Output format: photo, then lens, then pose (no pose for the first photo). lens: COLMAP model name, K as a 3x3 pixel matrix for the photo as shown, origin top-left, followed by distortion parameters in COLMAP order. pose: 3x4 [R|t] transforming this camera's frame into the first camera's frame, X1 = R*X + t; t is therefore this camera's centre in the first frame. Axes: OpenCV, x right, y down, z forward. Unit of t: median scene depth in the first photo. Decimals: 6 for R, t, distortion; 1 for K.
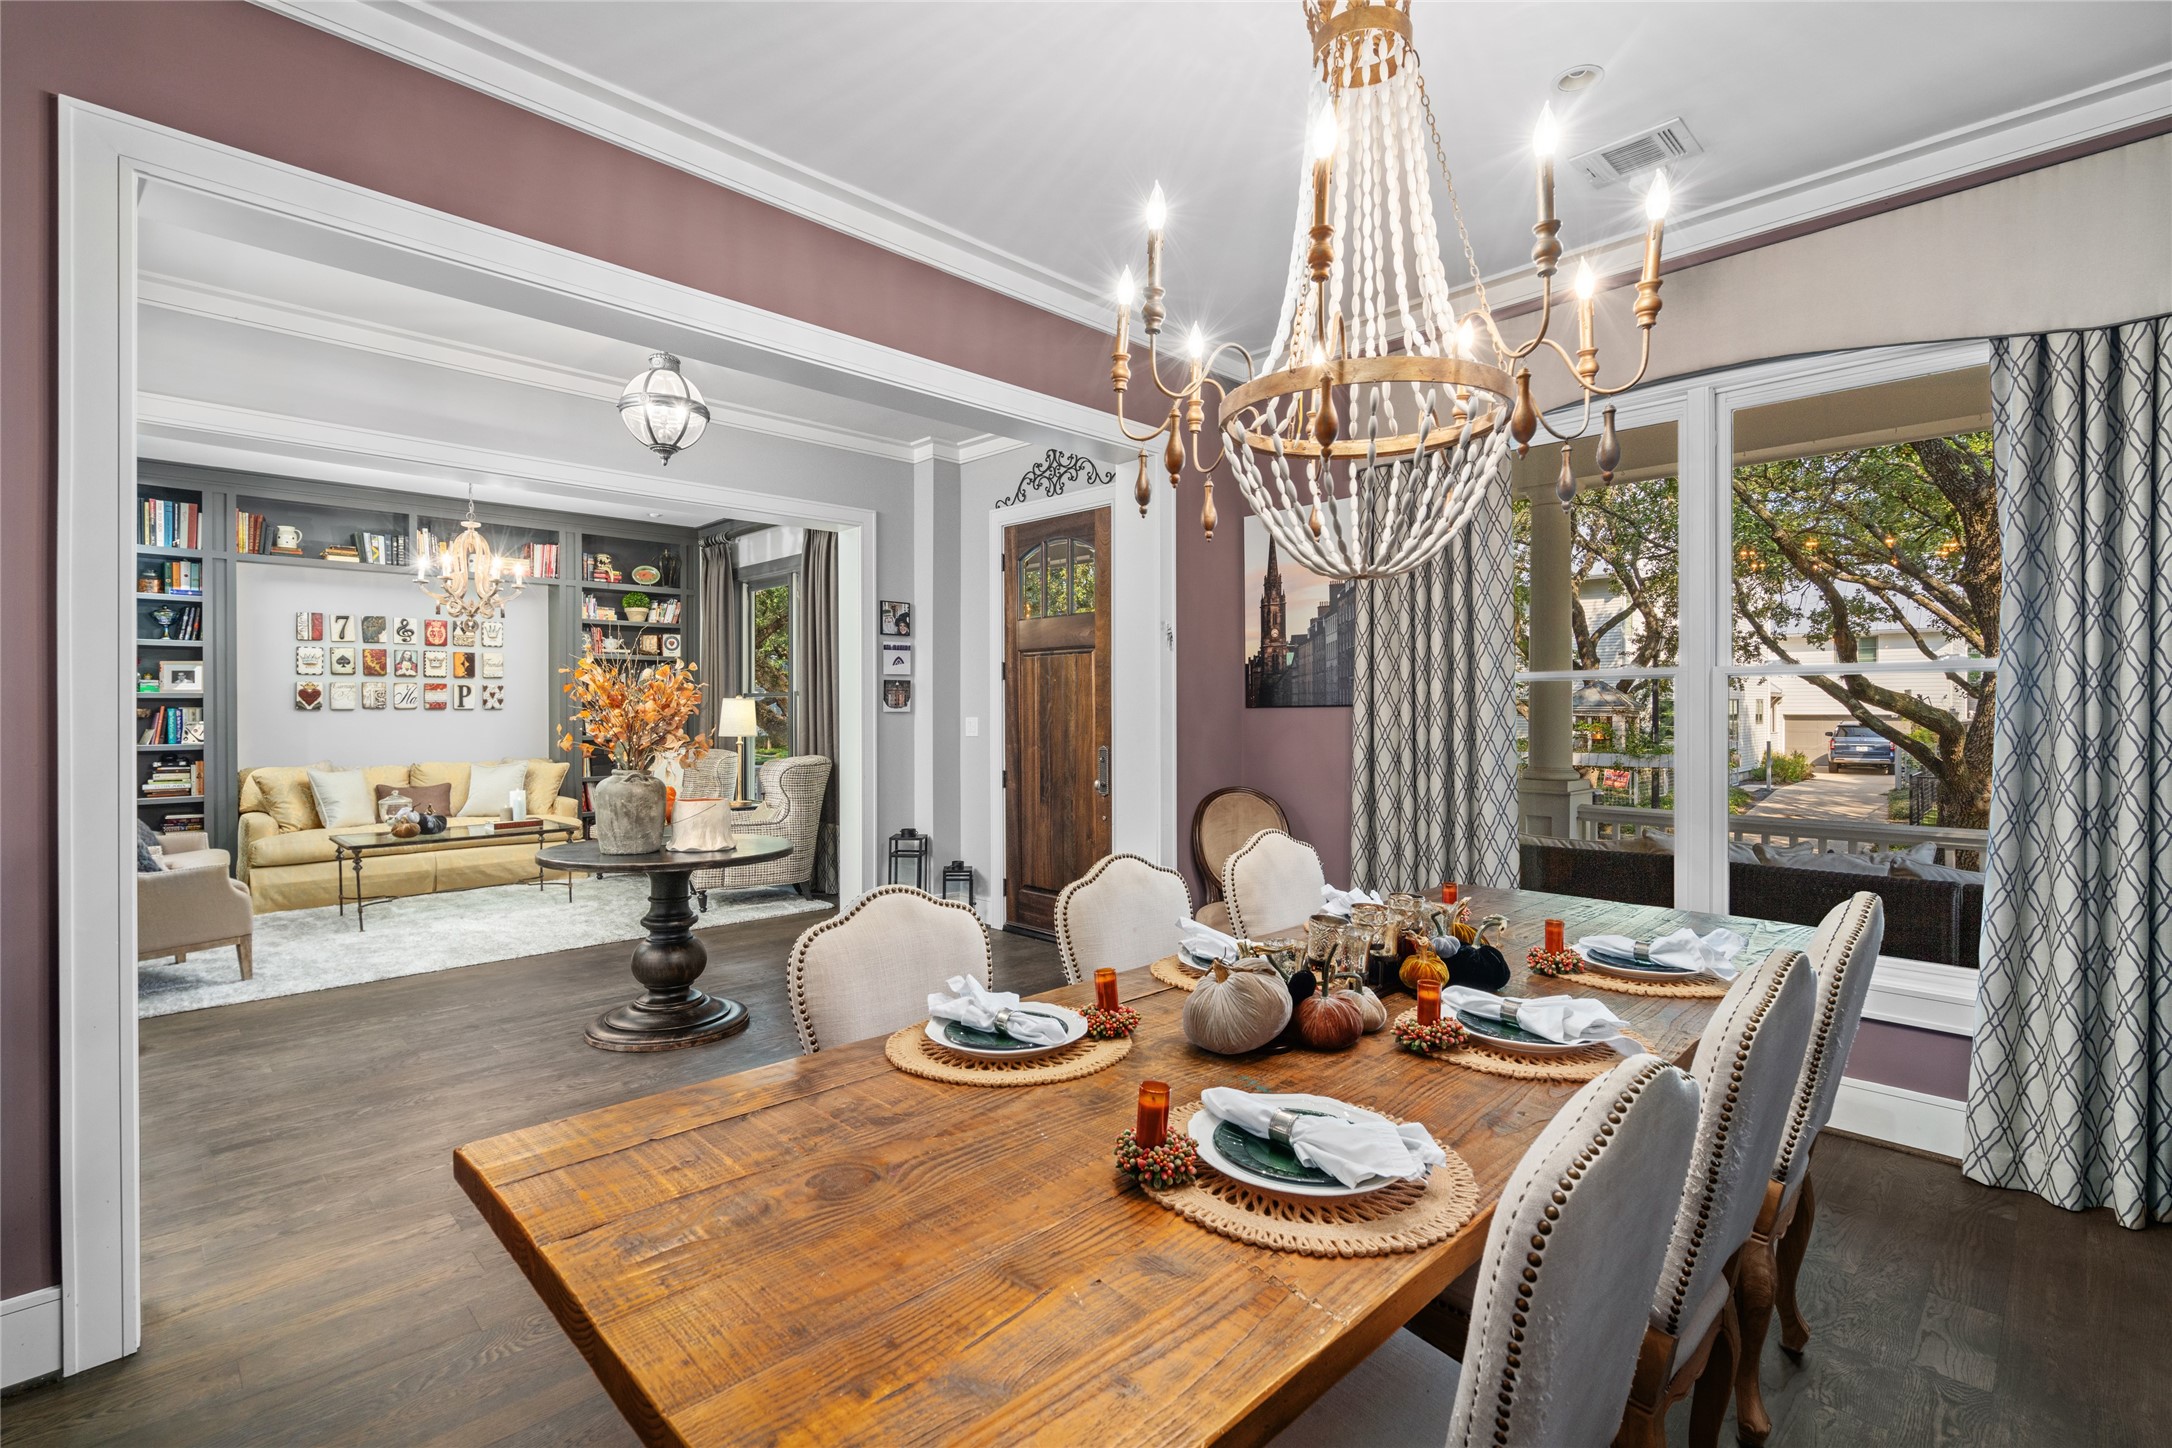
lens RADIAL K [[979.1, 0, 1068.4], [0, 979.1, 713.6], [0, 0, 1]] dist [-0.001506, 0.000175]
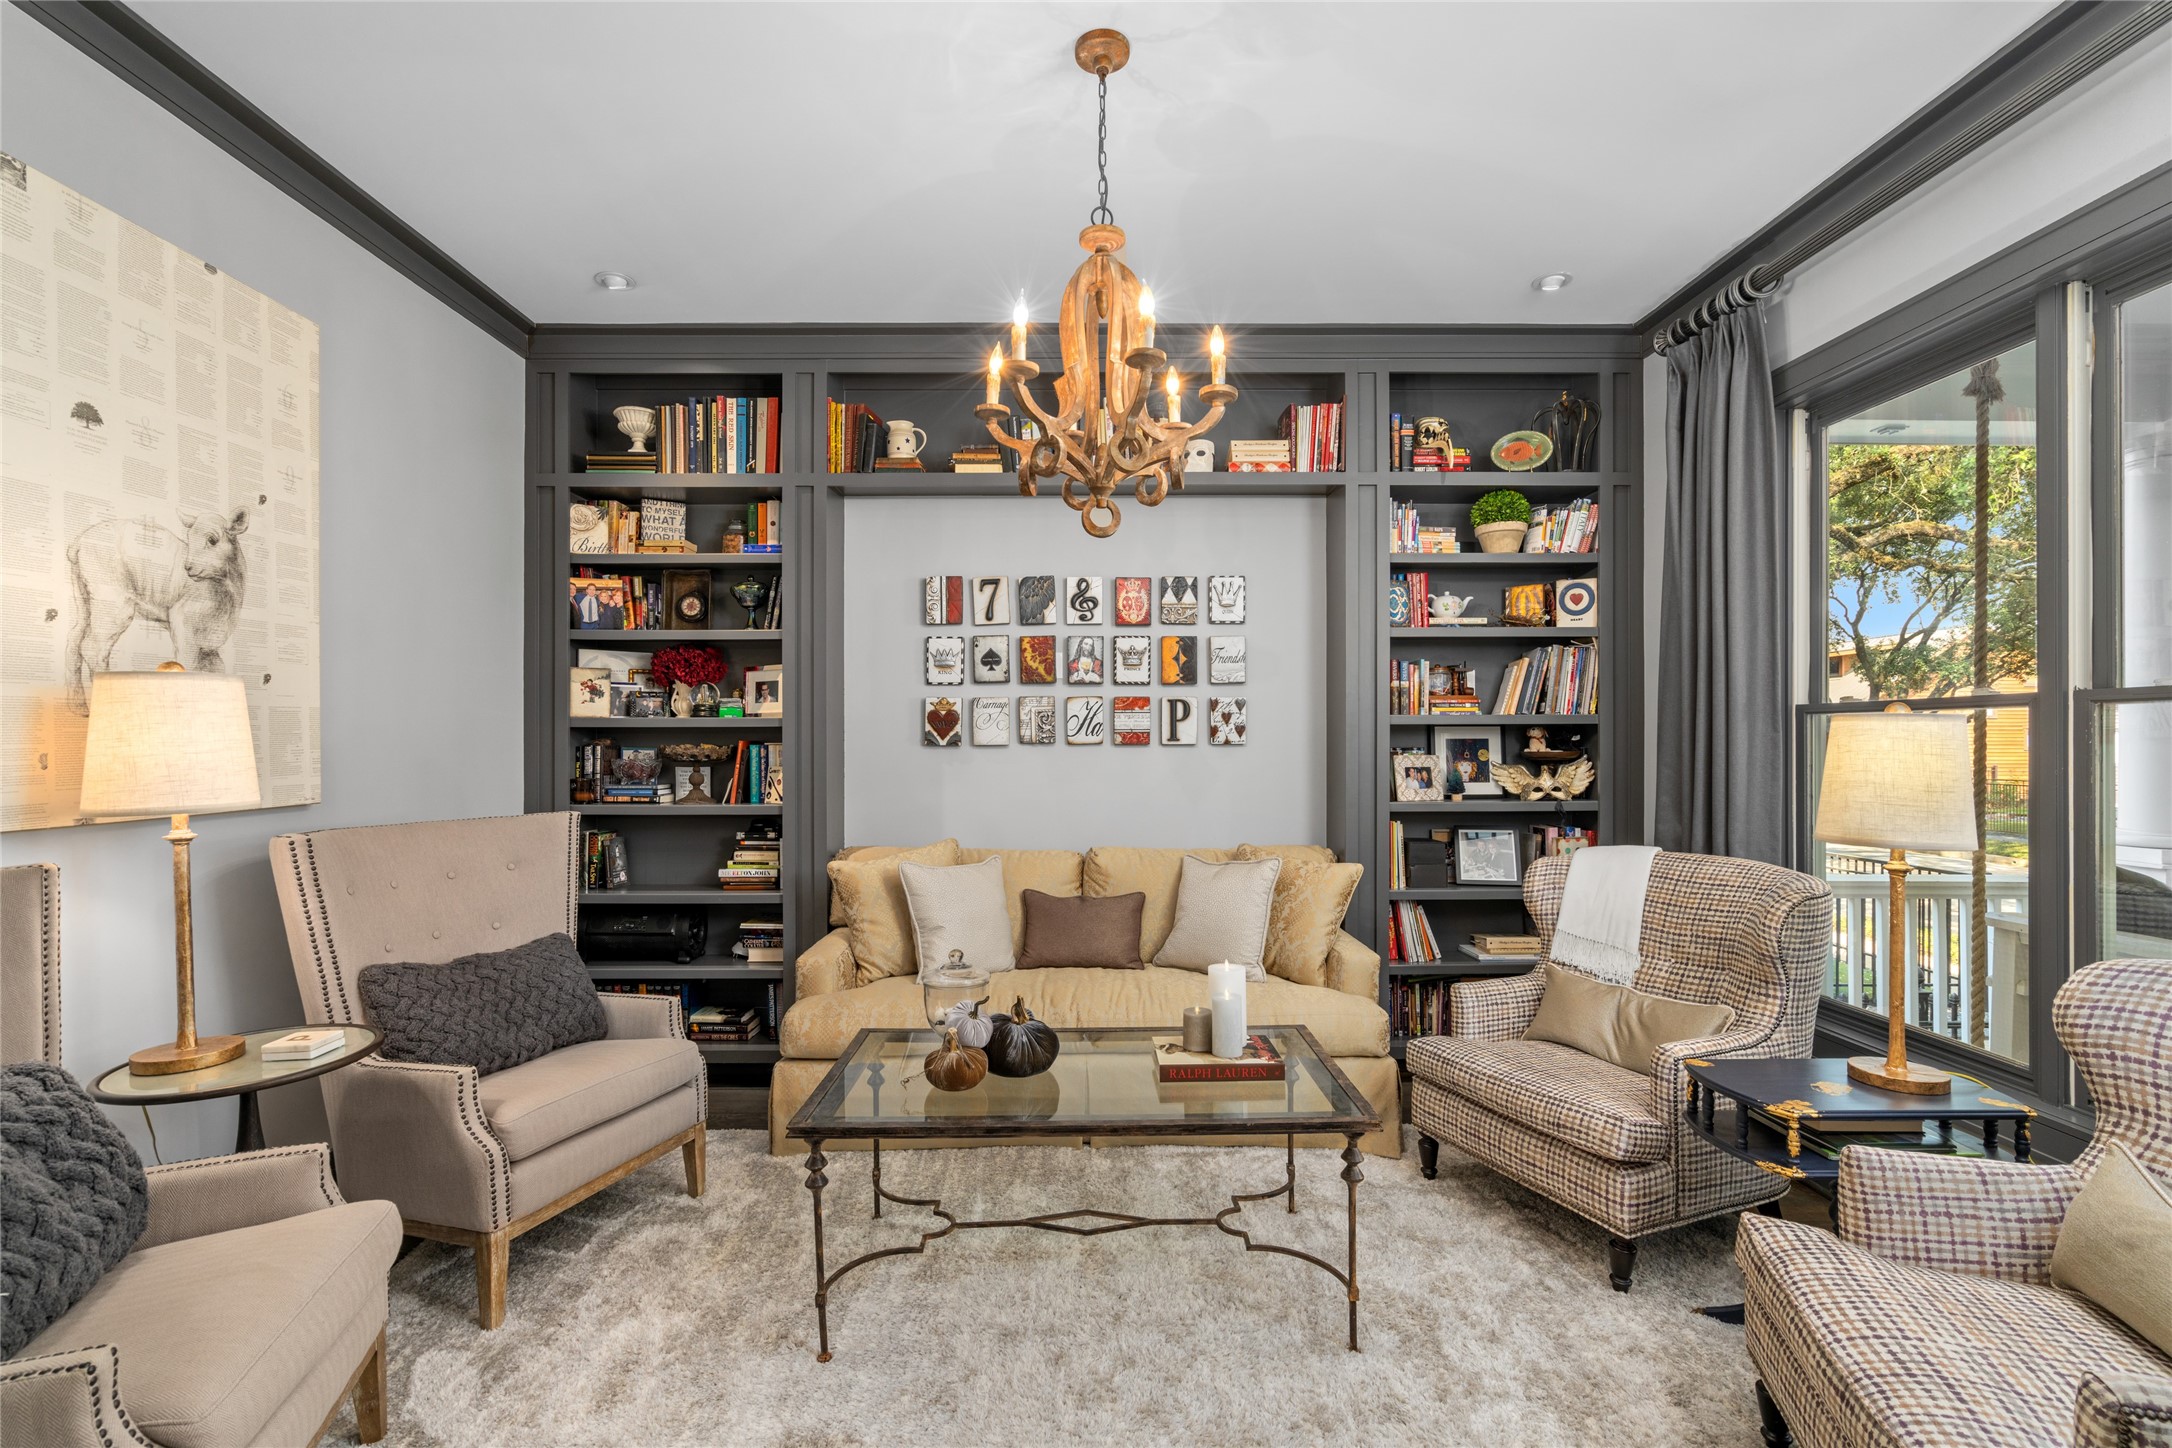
lens RADIAL K [[989.5, 0, 1085.8], [0, 989.5, 741.0], [0, 0, 1]] dist [0.002992, 0.000650]
pose [[0.725905, 0.000375, -0.687795, -0.309509], [-0.003204, 0.999991, -0.002835, -0.005380], [0.687788, 0.004261, 0.725899, 0.622310]]
